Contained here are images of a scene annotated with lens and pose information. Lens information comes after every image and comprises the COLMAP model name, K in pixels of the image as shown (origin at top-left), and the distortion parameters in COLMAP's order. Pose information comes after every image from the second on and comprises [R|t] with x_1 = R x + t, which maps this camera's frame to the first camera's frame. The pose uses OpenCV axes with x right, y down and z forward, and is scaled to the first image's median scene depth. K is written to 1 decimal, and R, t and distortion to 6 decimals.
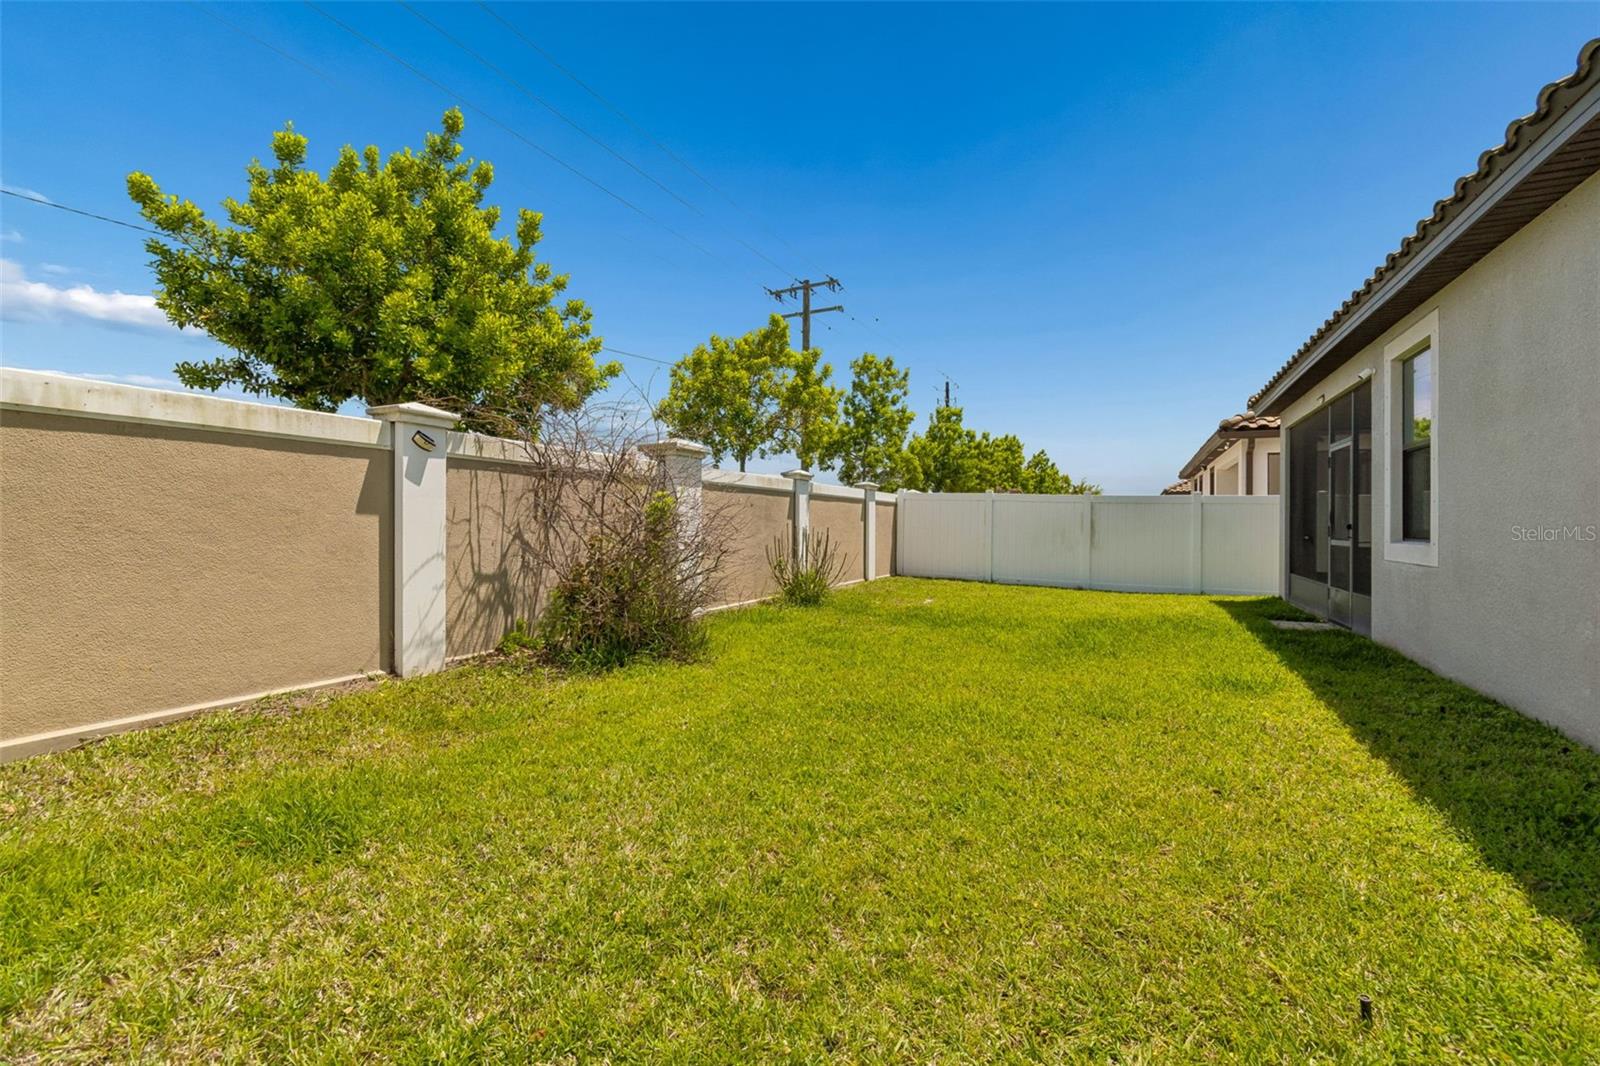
lens RADIAL K [[710.6, 0, 794.8], [0, 710.6, 528.0], [0, 0, 1]] dist [-0.001021, 0.000262]
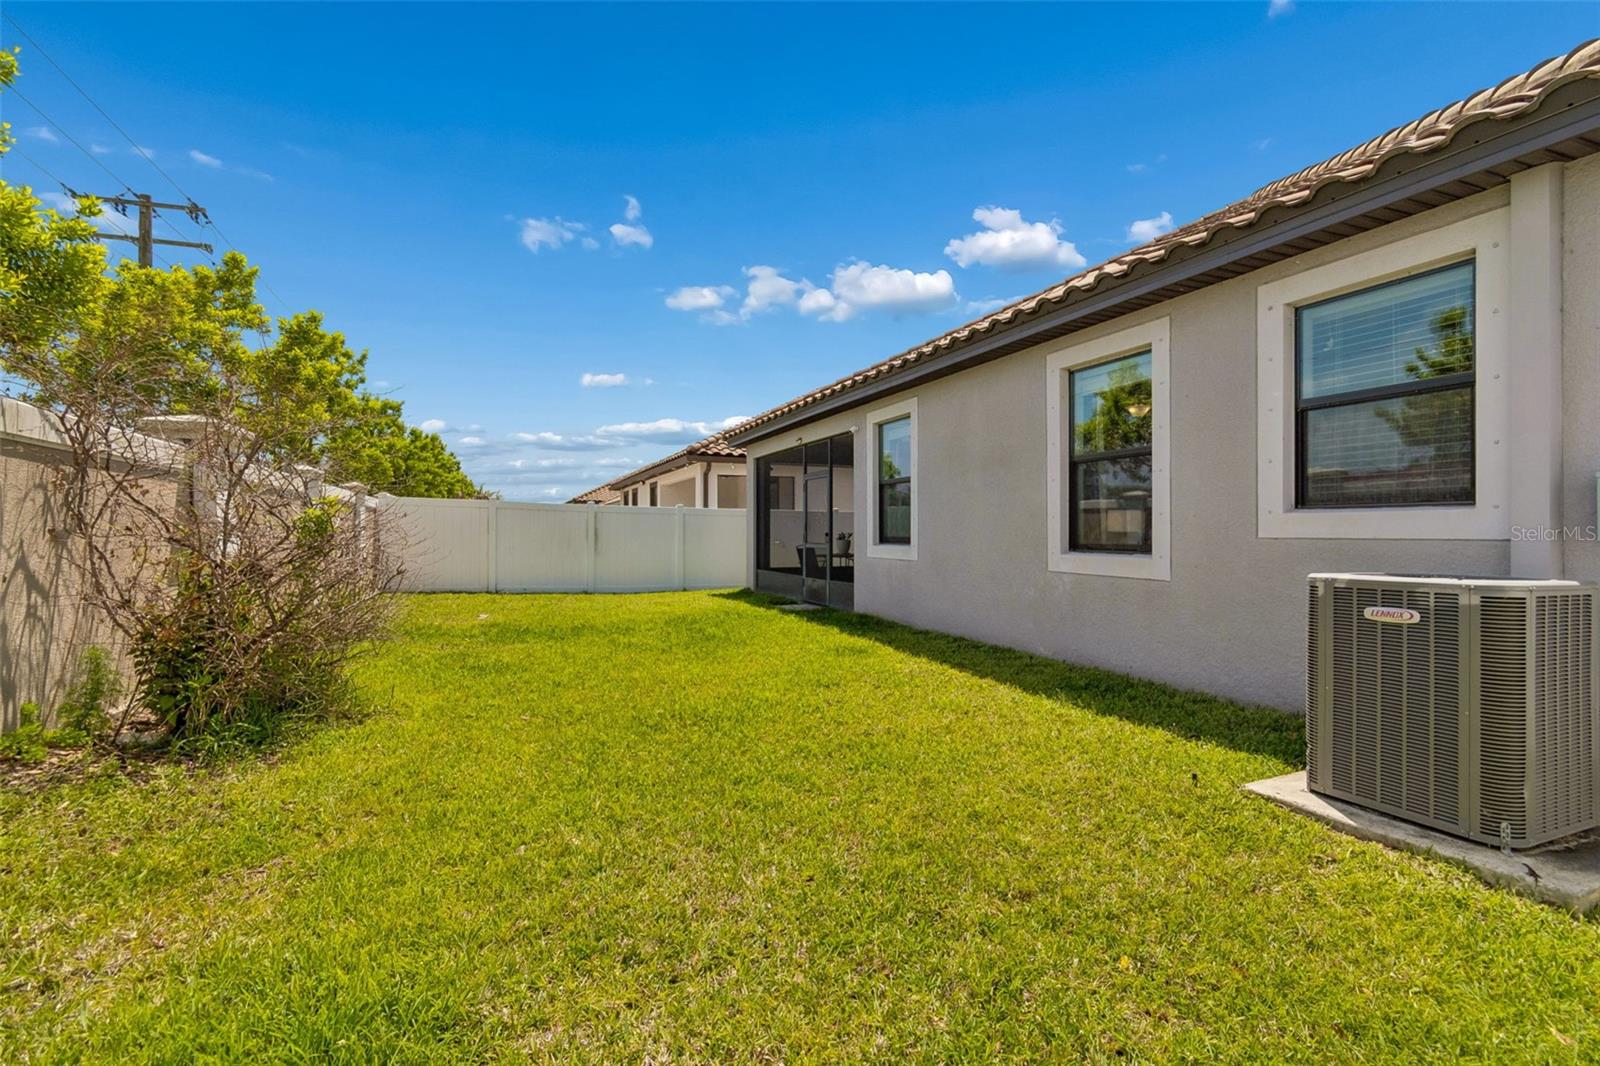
lens RADIAL K [[710.6, 0, 794.7], [0, 710.6, 532.0], [0, 0, 1]] dist [-0.001021, 0.000262]
pose [[0.665348, -0.006176, 0.746508, -0.208608], [0.007168, 0.999973, 0.001884, -0.006029], [-0.746499, 0.004097, 0.665374, 0.068610]]
